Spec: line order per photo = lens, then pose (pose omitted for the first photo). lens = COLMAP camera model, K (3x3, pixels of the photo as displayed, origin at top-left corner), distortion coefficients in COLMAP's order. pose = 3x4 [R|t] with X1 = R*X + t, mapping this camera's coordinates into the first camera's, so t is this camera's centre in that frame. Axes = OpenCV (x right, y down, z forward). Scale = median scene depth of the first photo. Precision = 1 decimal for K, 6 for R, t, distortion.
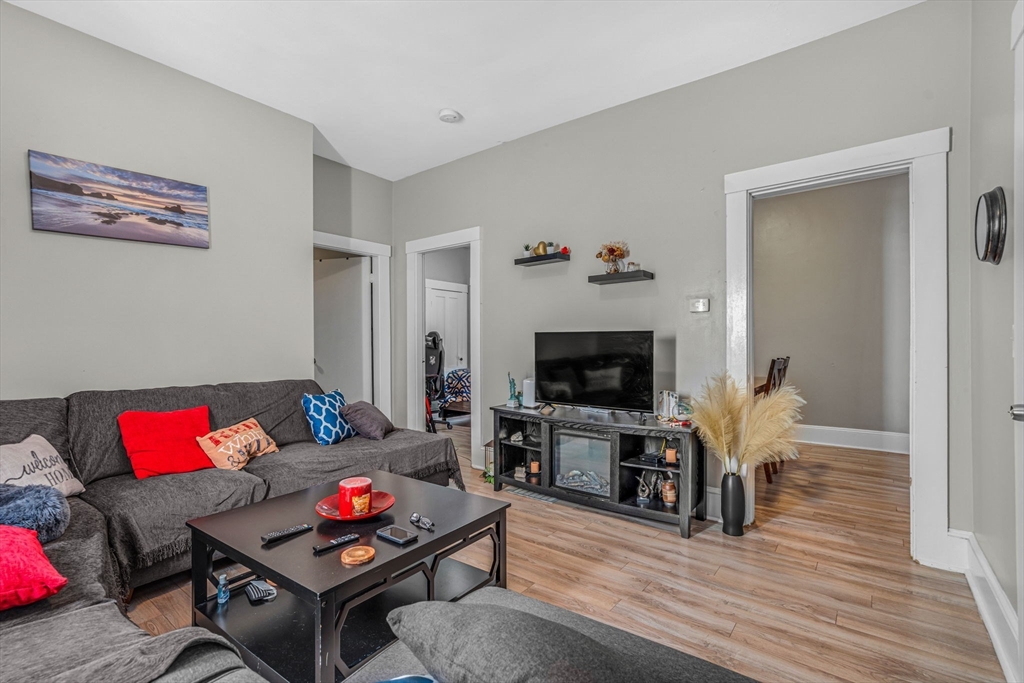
lens RADIAL K [[477.7, 0, 512.0], [0, 477.7, 341.5], [0, 0, 1]] dist [0.001096, 0.000335]
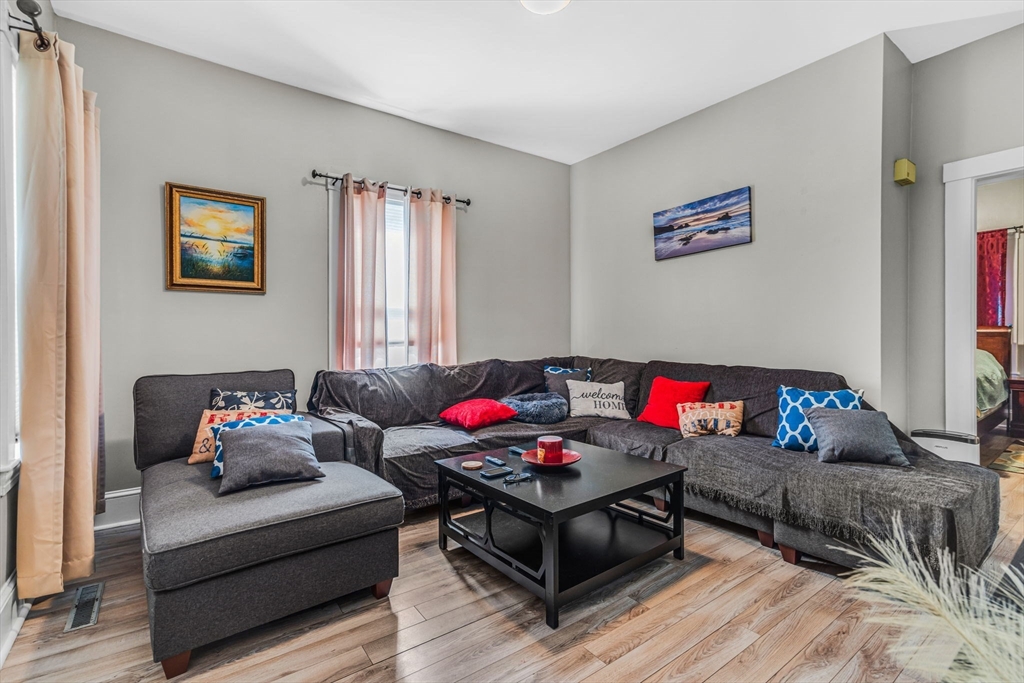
lens RADIAL K [[477.7, 0, 512.0], [0, 477.7, 341.5], [0, 0, 1]] dist [0.001096, 0.000335]
pose [[-0.287252, 0.022669, -0.957587, 0.646964], [0.013694, 0.999715, 0.019559, 0.003798], [0.957757, -0.007495, -0.287481, 0.895569]]
